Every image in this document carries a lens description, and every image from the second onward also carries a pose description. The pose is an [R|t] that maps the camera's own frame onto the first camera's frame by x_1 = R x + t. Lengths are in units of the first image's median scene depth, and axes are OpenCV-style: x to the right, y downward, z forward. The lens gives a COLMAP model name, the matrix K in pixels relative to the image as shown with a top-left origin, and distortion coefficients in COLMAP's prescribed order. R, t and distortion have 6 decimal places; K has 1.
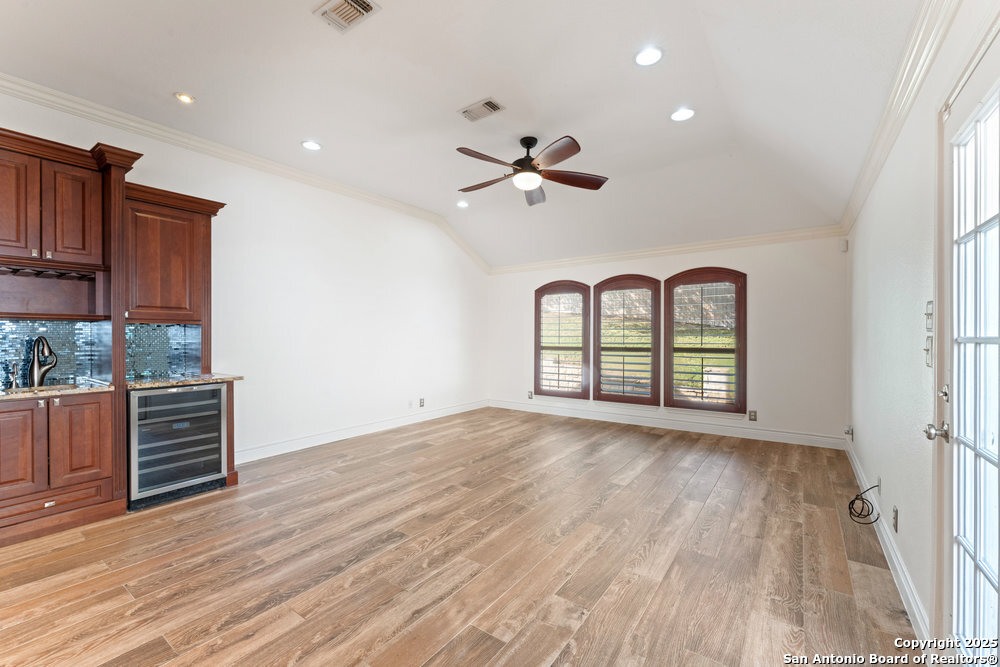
lens RADIAL K [[418.2, 0, 503.1], [0, 418.2, 336.1], [0, 0, 1]] dist [-0.002769, -0.000201]
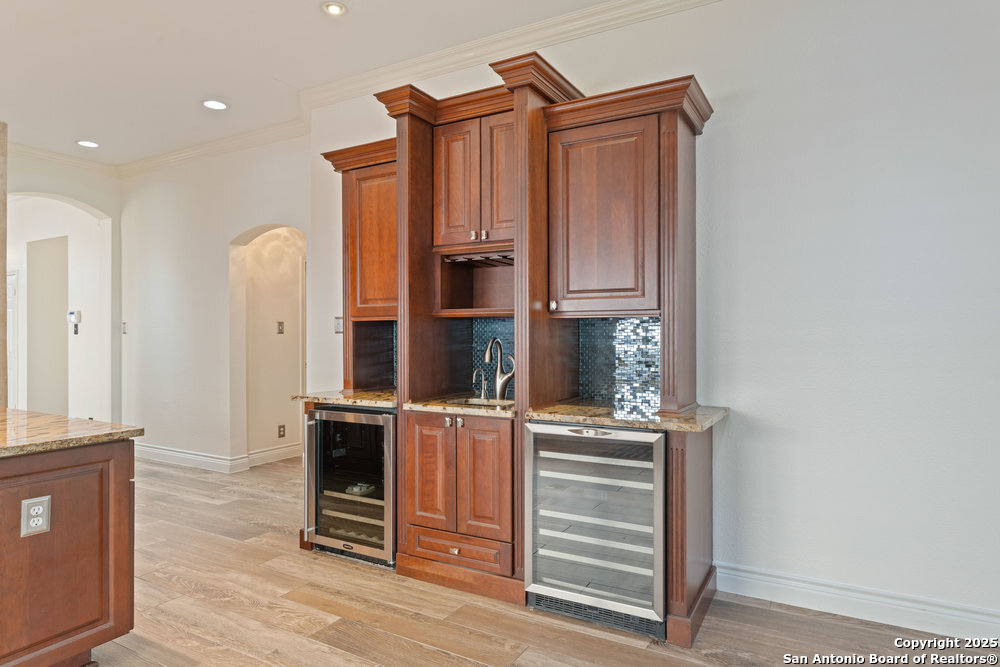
lens RADIAL K [[579.2, 0, 503.5], [0, 579.2, 337.3], [0, 0, 1]] dist [0.036920, 0.000548]
pose [[0.108155, 0.000773, -0.994134, 0.010490], [-0.005557, 0.999985, 0.000173, -0.001142], [0.994118, 0.005506, 0.108158, 0.672635]]
